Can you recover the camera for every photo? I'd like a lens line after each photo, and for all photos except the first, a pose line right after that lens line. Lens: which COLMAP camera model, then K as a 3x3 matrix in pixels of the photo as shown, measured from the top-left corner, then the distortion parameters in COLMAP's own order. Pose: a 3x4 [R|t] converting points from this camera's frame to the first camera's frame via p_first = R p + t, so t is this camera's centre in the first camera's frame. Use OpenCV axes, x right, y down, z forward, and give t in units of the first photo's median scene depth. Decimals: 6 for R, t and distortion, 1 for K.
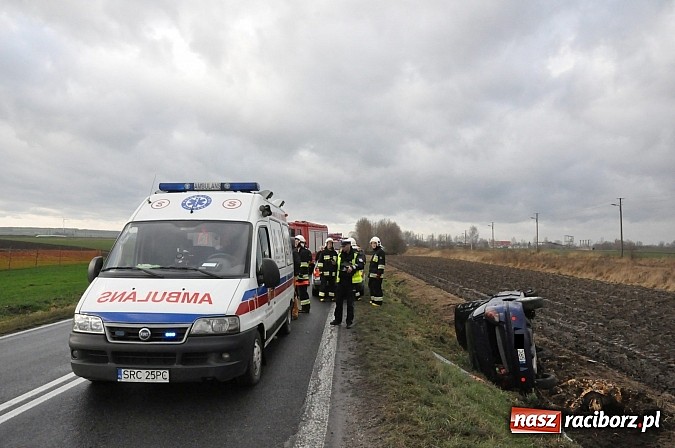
lens RADIAL K [[461.3, 0, 339.2], [0, 461.3, 224.2], [0, 0, 1]] dist [-0.125438, 0.092400]
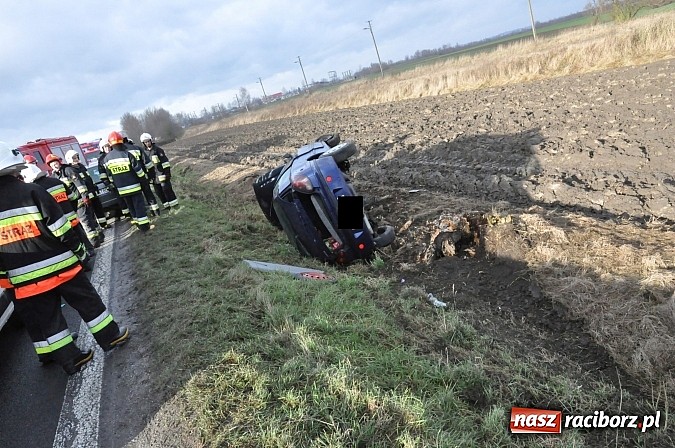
lens RADIAL K [[454.6, 0, 335.5], [0, 454.6, 223.6], [0, 0, 1]] dist [-0.124510, 0.086290]
pose [[0.850870, -0.379020, 0.363820, 0.061382], [0.261445, 0.906126, 0.332540, 0.016373], [-0.455706, -0.187829, 0.870088, 0.221258]]
